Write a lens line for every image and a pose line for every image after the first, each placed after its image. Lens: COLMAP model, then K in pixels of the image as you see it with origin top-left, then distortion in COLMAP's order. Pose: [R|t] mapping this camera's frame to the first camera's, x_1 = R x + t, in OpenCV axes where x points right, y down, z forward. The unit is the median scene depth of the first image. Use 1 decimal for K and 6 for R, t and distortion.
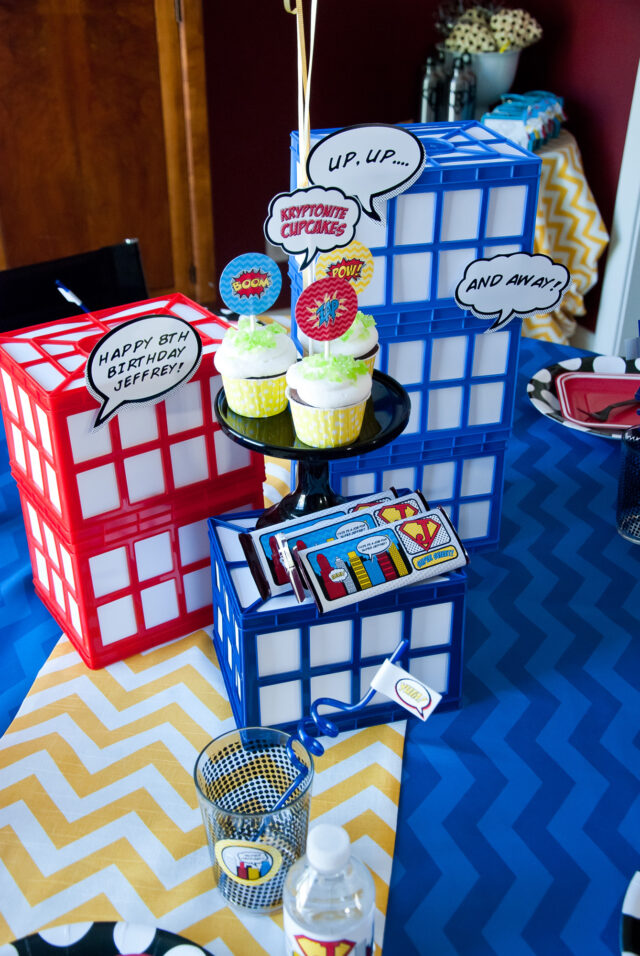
lens RADIAL K [[1030.0, 0, 320.0], [0, 1030.0, 478.0], [0, 0, 1]] dist [-0.016427, 0.262171]
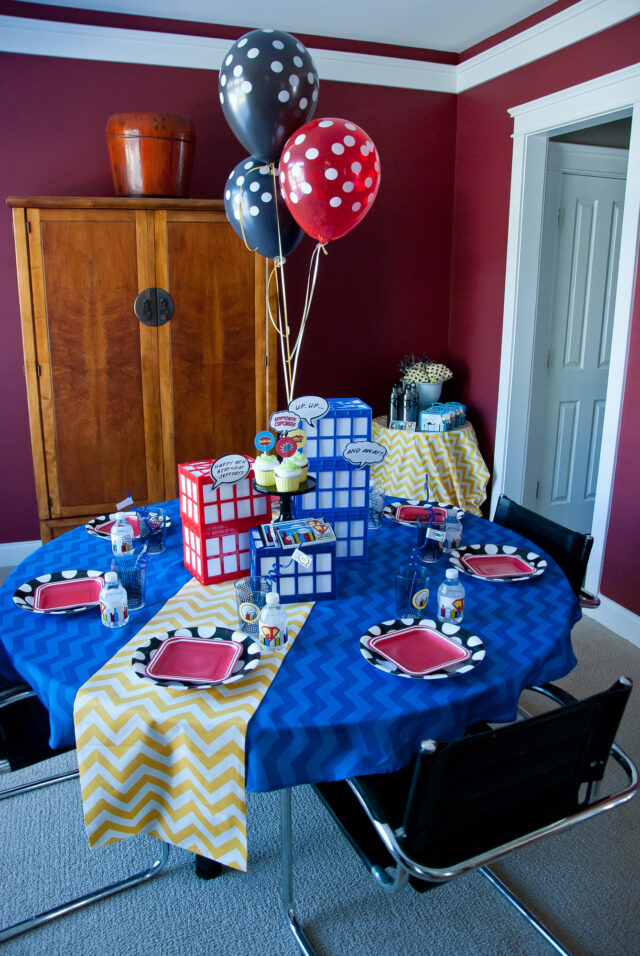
lens RADIAL K [[752.3, 0, 321.1], [0, 752.3, 482.8], [0, 0, 1]] dist [-0.160198, 0.116057]
pose [[0.996734, 0.024288, -0.077016, 0.224427], [-0.043496, 0.965010, -0.258581, 0.410717], [0.068041, 0.261086, 0.962914, -0.912990]]
